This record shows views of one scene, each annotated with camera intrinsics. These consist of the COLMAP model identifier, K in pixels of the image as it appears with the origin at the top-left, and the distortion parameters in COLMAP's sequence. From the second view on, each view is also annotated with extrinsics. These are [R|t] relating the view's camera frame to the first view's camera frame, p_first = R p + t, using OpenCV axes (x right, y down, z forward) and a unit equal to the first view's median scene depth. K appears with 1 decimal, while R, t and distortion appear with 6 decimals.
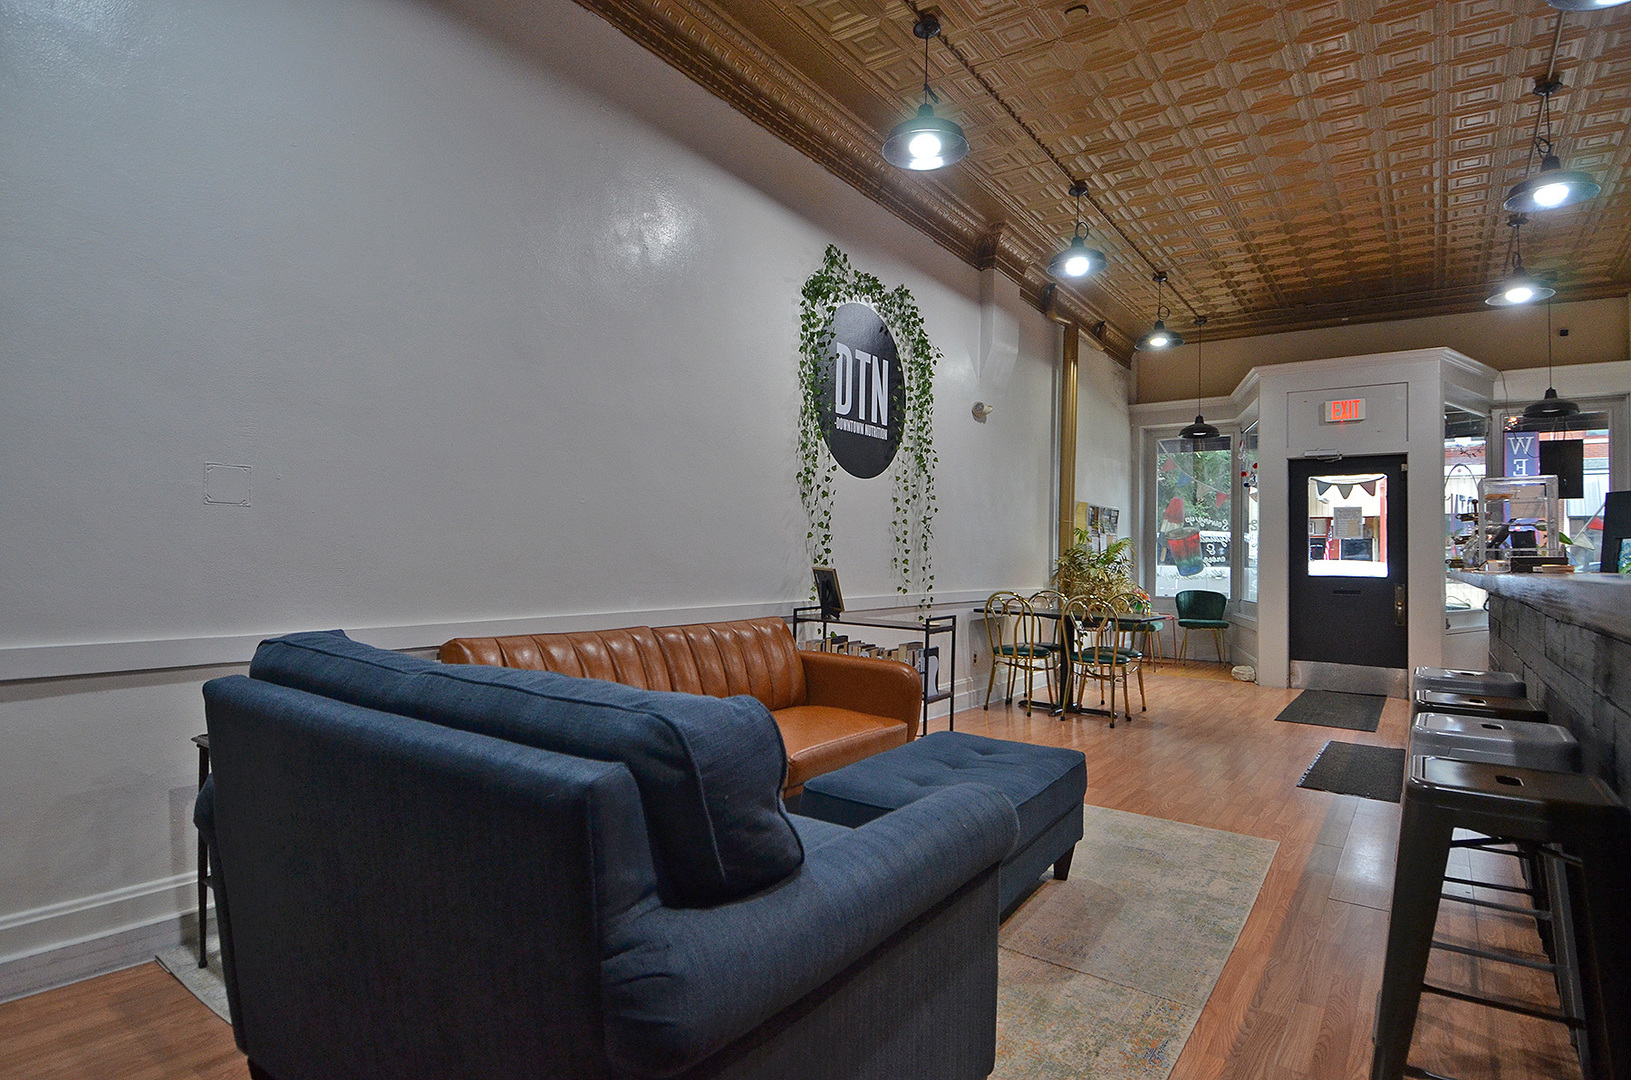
lens RADIAL K [[848.1, 0, 818.2], [0, 848.1, 537.9], [0, 0, 1]] dist [0.048525, -0.052360]
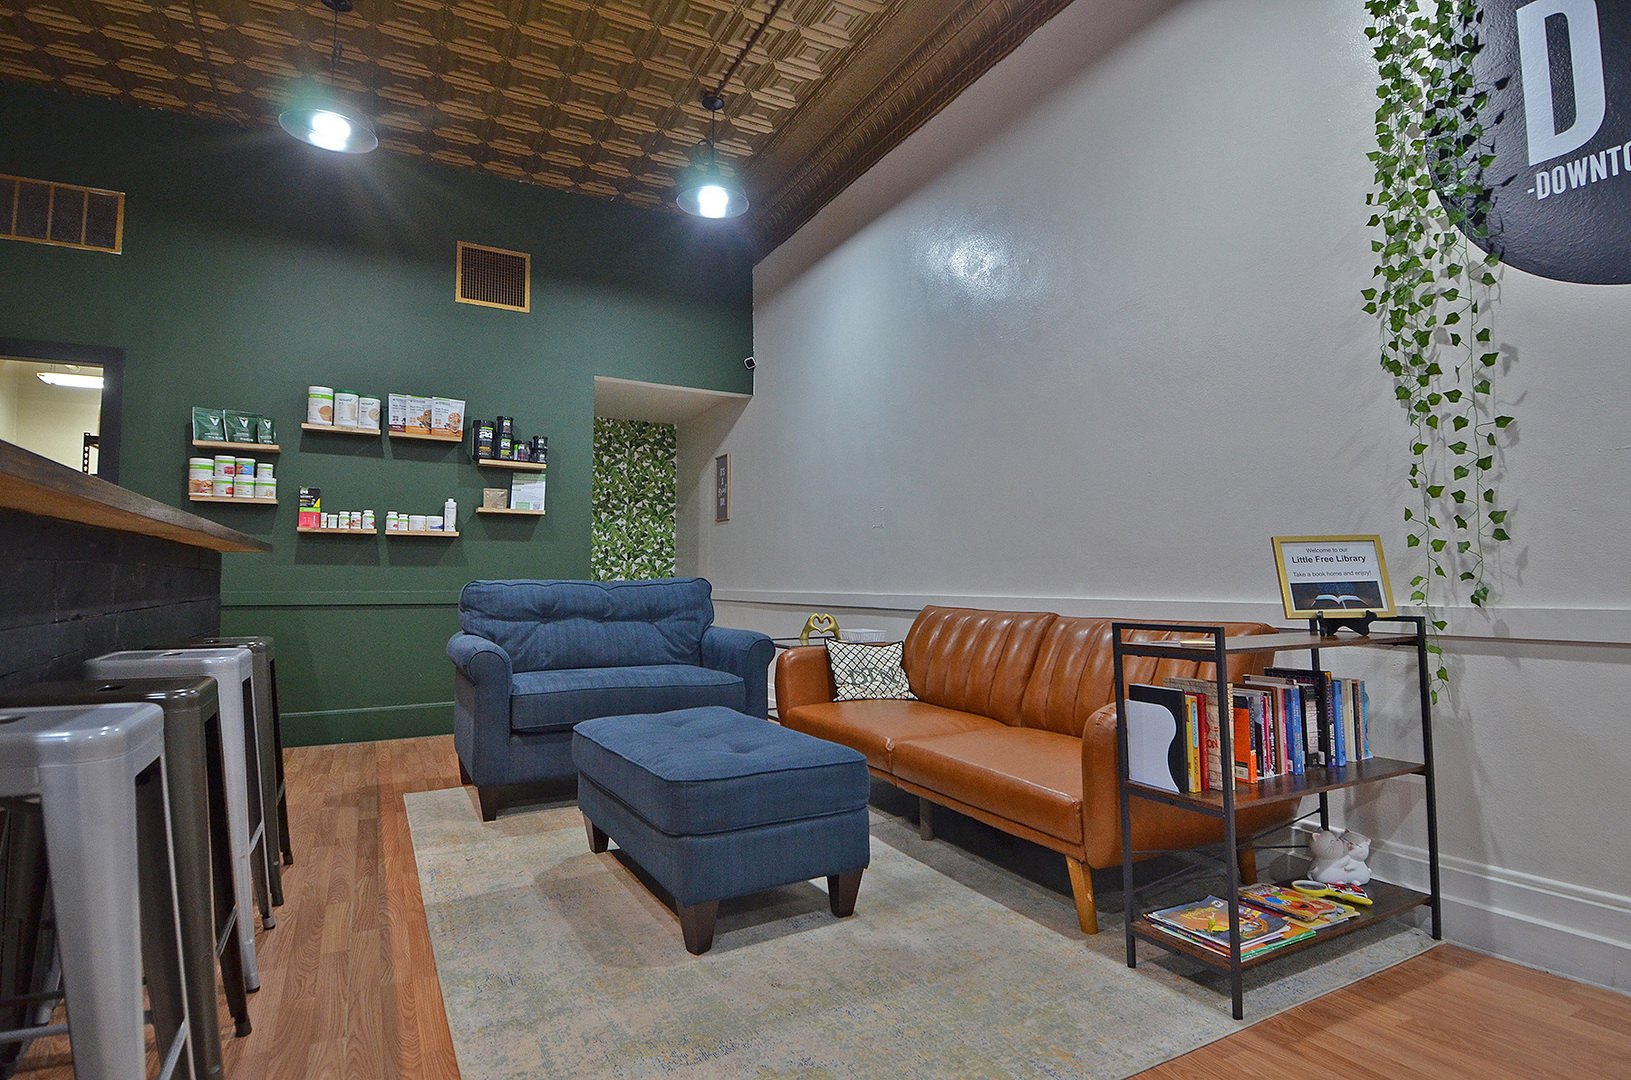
lens RADIAL K [[848.1, 0, 818.2], [0, 848.1, 537.9], [0, 0, 1]] dist [0.048525, -0.052360]
pose [[-0.449084, -0.057082, -0.891664, 1.084584], [0.008868, 0.997623, -0.068331, 0.124741], [0.893446, -0.038594, -0.447510, 1.723328]]
